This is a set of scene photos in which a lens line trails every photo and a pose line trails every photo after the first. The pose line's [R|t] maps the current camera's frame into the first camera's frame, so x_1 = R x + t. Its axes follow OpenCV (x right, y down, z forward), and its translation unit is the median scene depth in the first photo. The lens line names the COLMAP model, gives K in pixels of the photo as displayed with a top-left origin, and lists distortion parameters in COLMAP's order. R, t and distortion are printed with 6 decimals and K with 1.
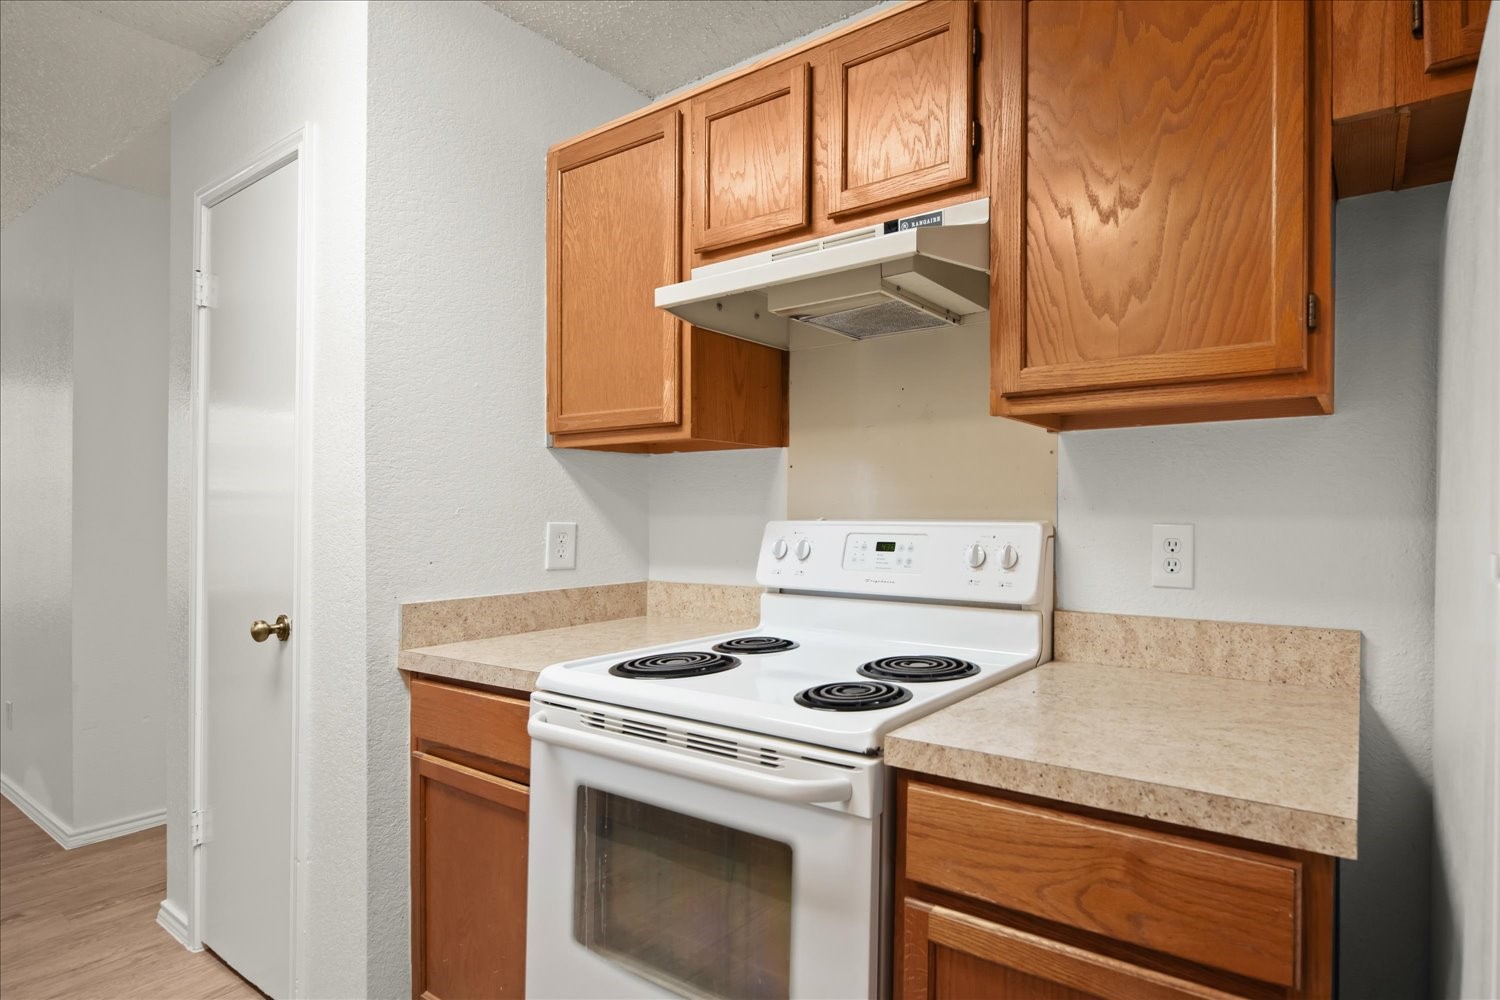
lens RADIAL K [[830.7, 0, 750.5], [0, 830.7, 627.7], [0, 0, 1]] dist [-0.001256, -0.000441]
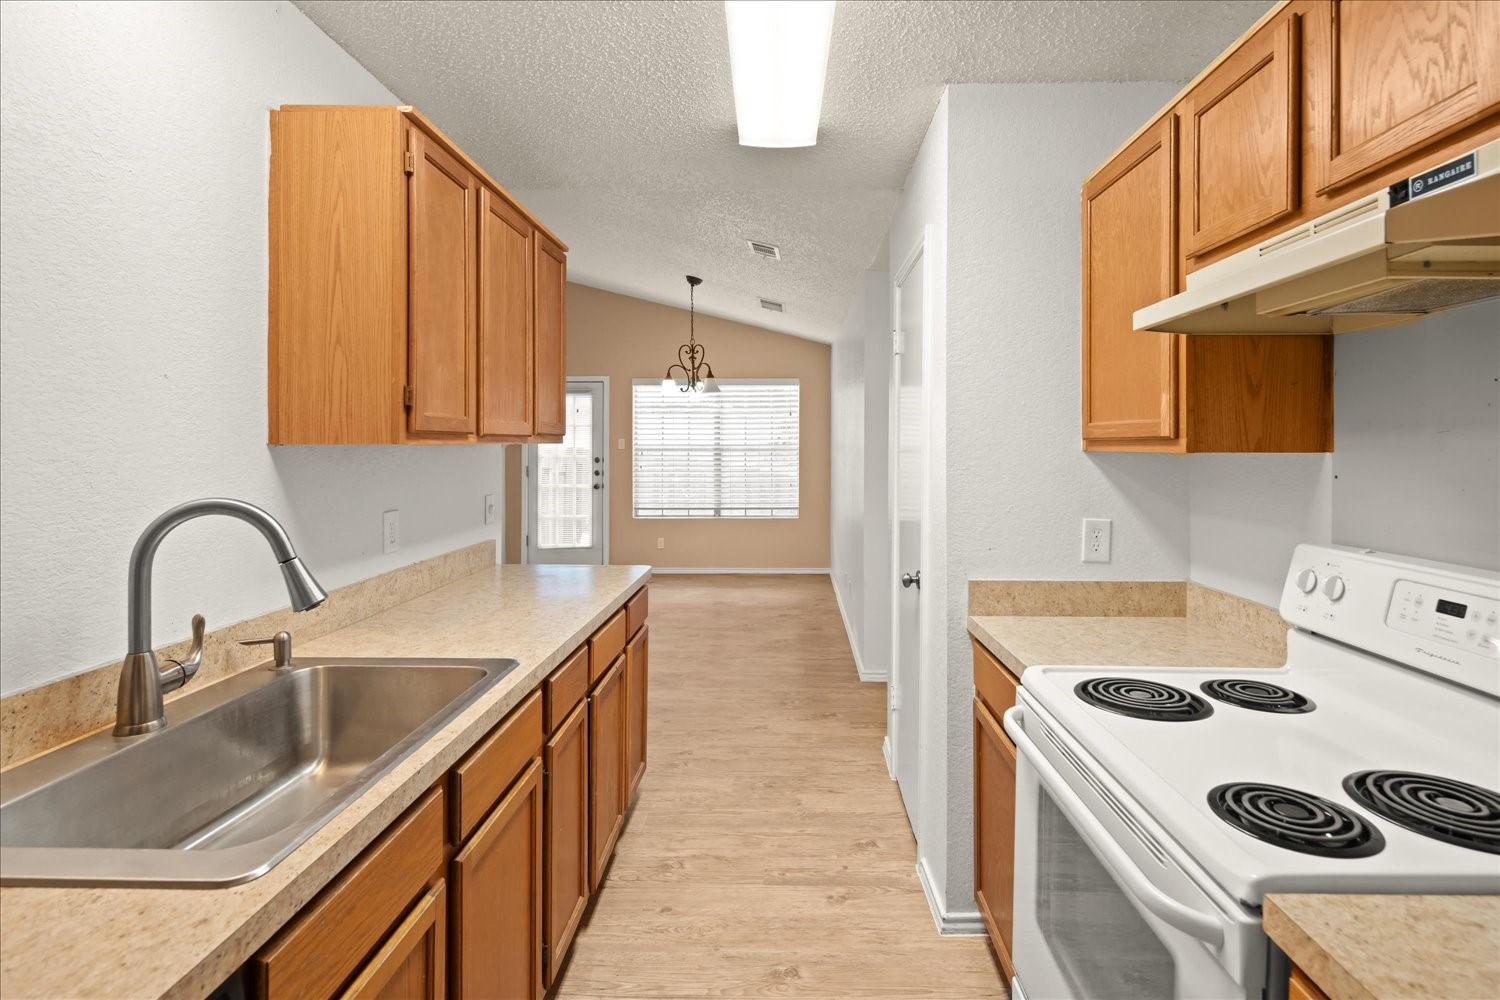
lens RADIAL K [[721.8, 0, 780.5], [0, 721.8, 441.4], [0, 0, 1]] dist [0.001669, -0.000115]
pose [[0.481970, -0.007759, -0.876154, 0.428395], [-0.003017, 0.999940, -0.010515, -0.232050], [0.876183, 0.007711, 0.481917, 0.195564]]
